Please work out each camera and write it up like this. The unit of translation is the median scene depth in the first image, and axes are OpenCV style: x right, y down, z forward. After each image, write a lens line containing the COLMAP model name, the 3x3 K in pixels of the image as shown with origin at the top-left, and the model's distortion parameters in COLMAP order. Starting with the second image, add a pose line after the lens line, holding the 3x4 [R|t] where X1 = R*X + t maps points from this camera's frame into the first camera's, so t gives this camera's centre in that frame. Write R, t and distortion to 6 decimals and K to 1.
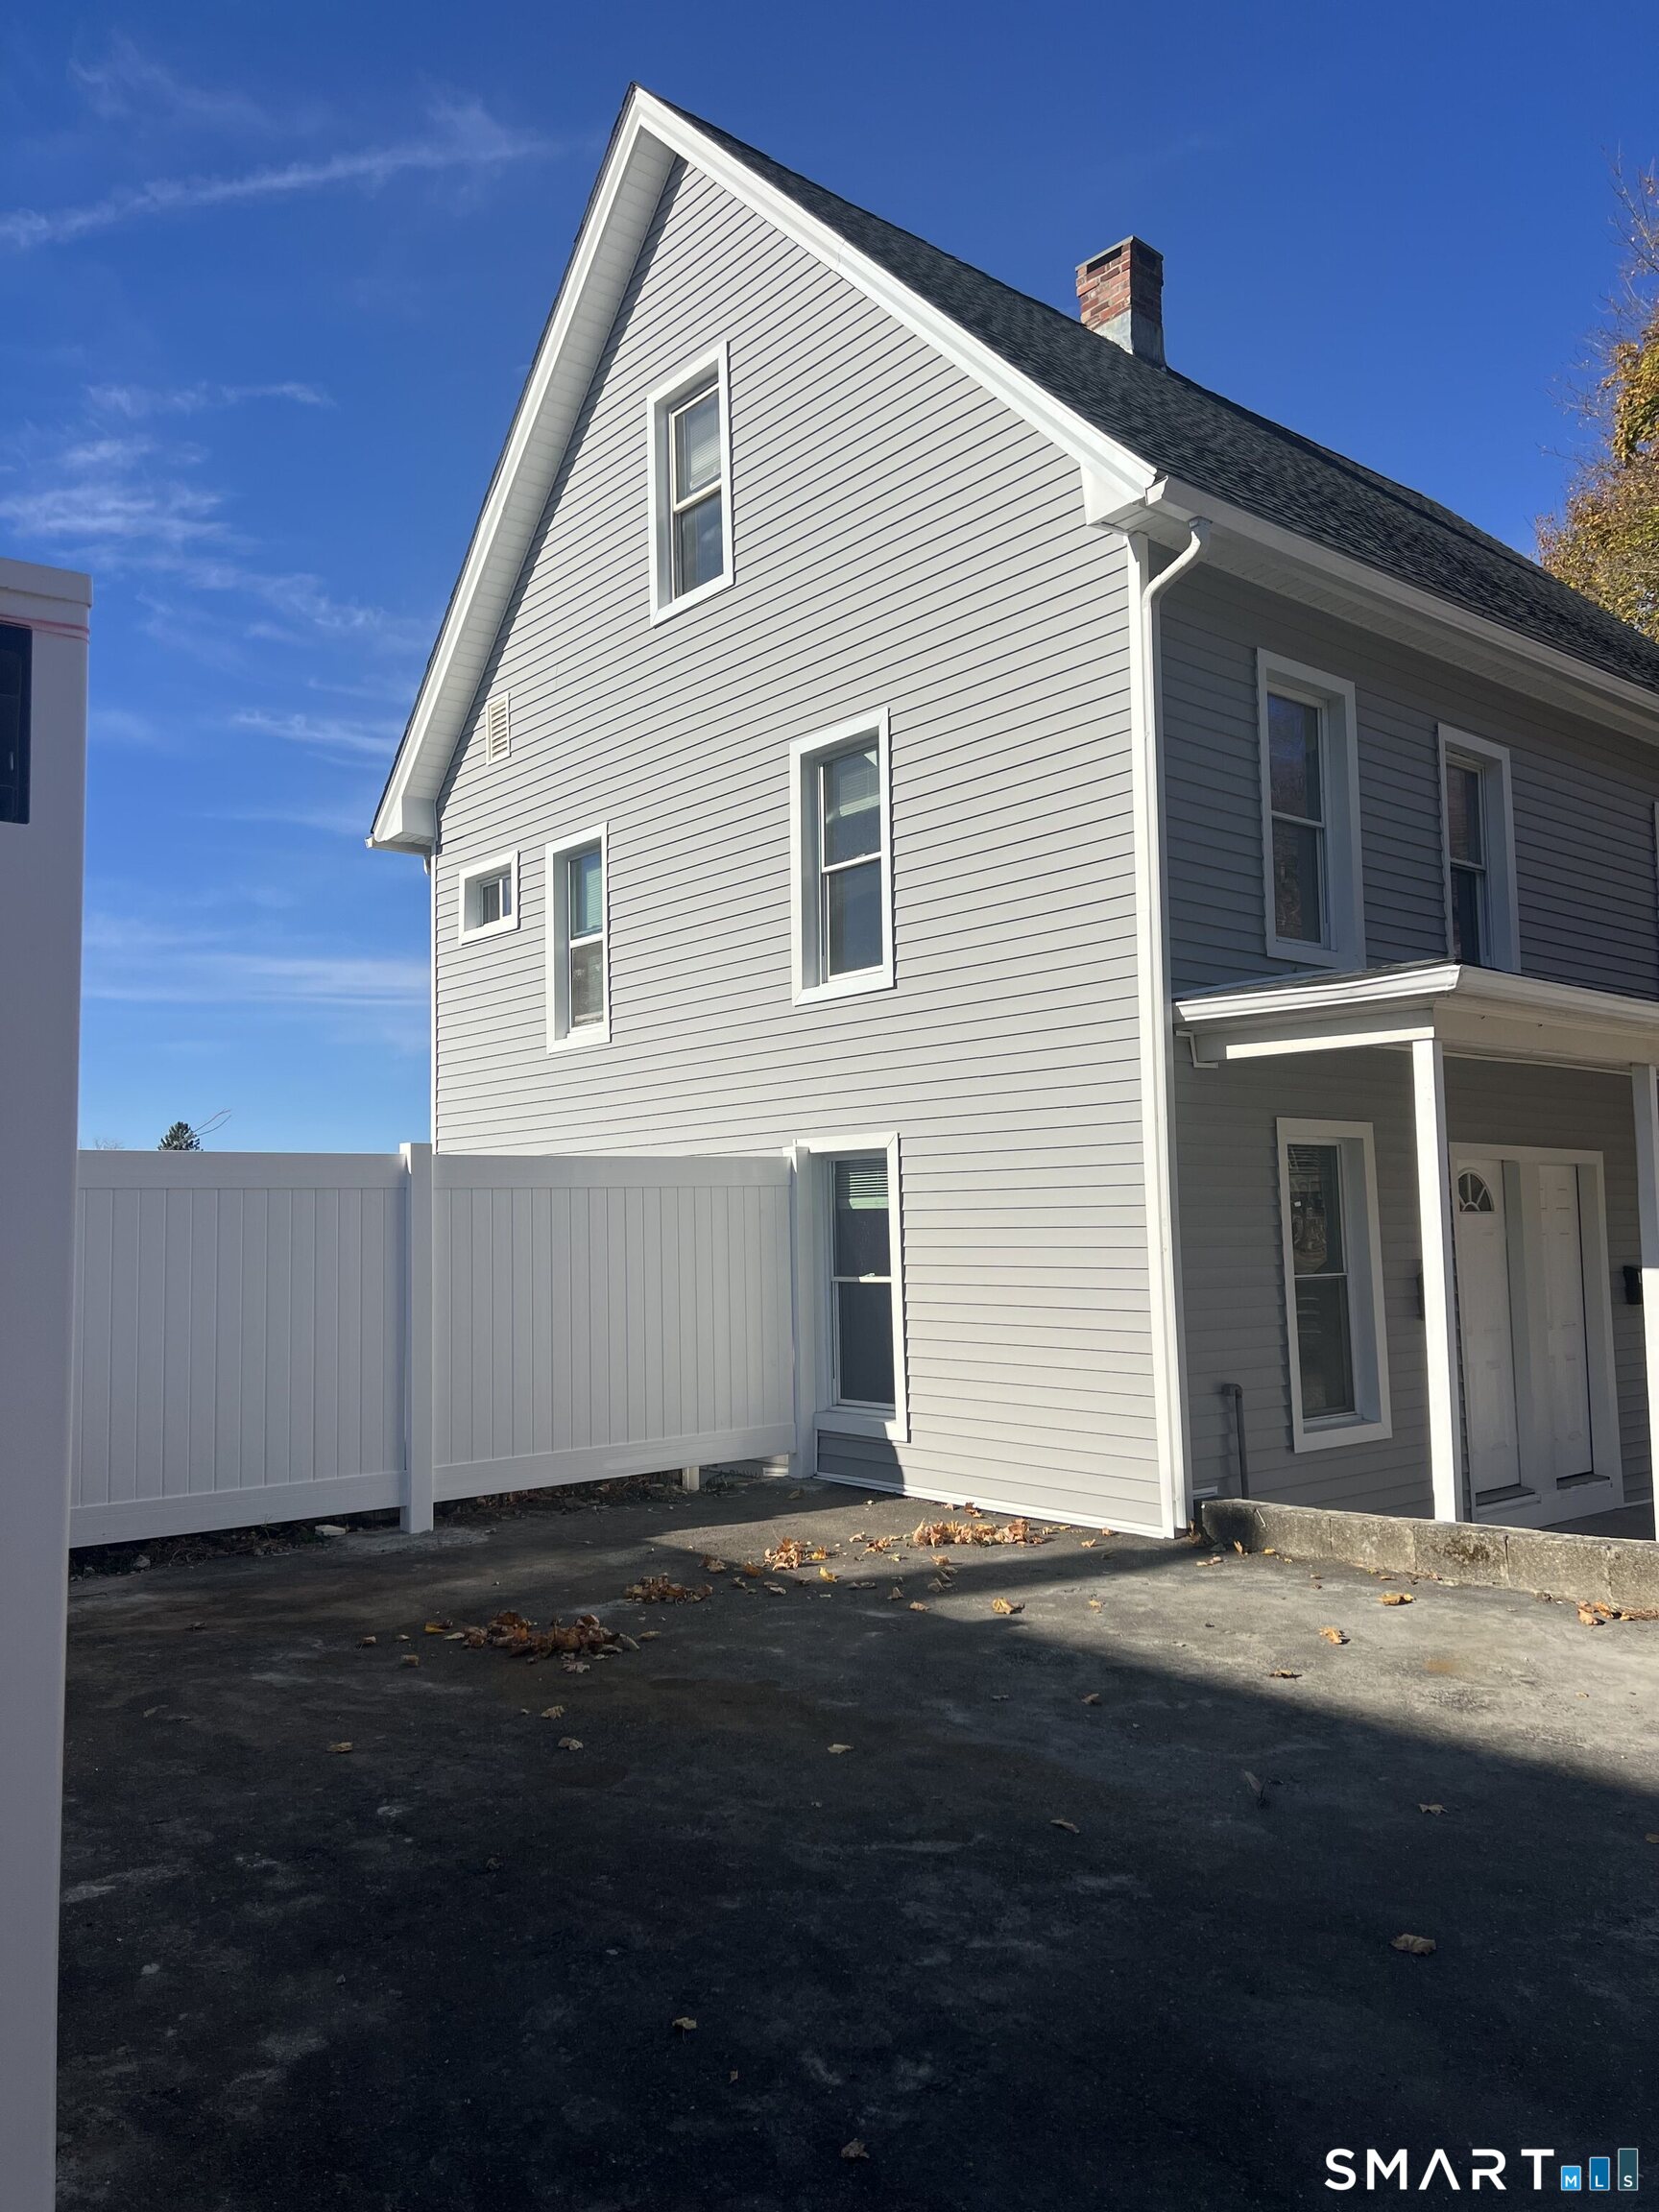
lens RADIAL K [[1662.9, 0, 833.3], [0, 1662.9, 1106.9], [0, 0, 1]] dist [0.029622, -0.021706]
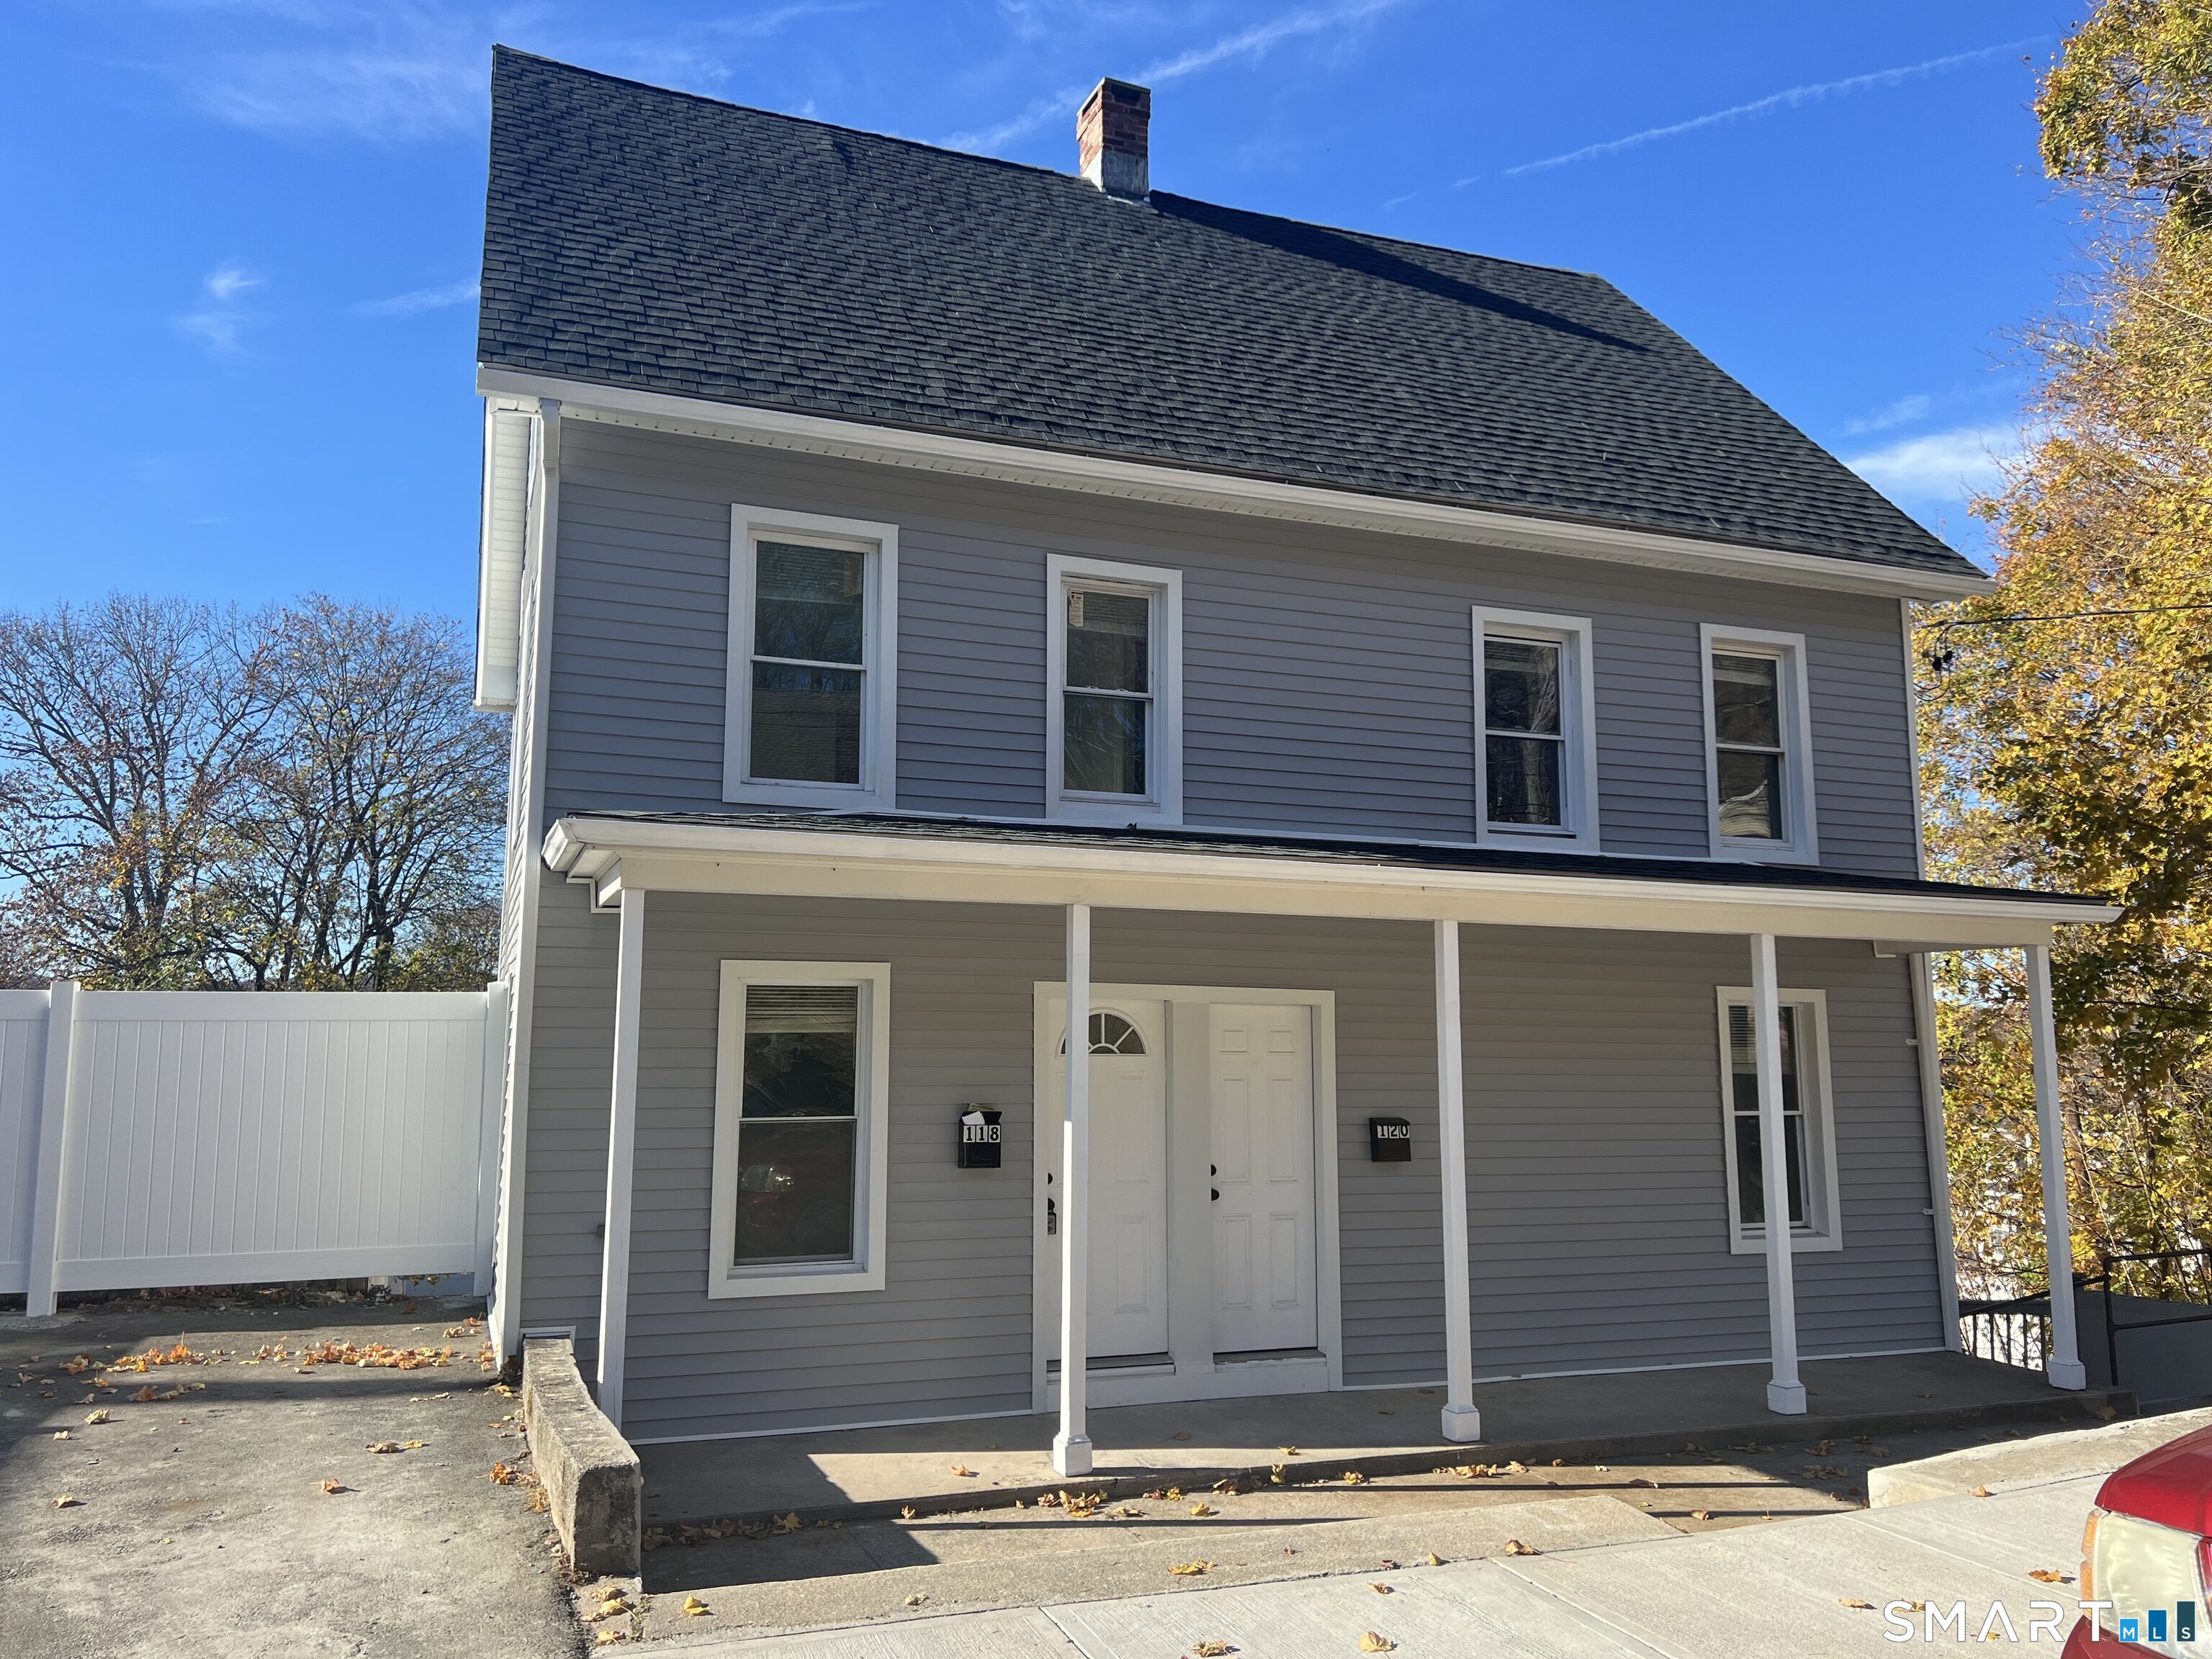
lens RADIAL K [[1662.9, 0, 1185.5], [0, 1662.9, 833.4], [0, 0, 1]] dist [0.029622, -0.021706]
pose [[0.946127, -0.019980, -0.323178, 0.541323], [0.003029, 0.998597, -0.052869, -0.010071], [0.323780, 0.049042, 0.944860, 0.084183]]
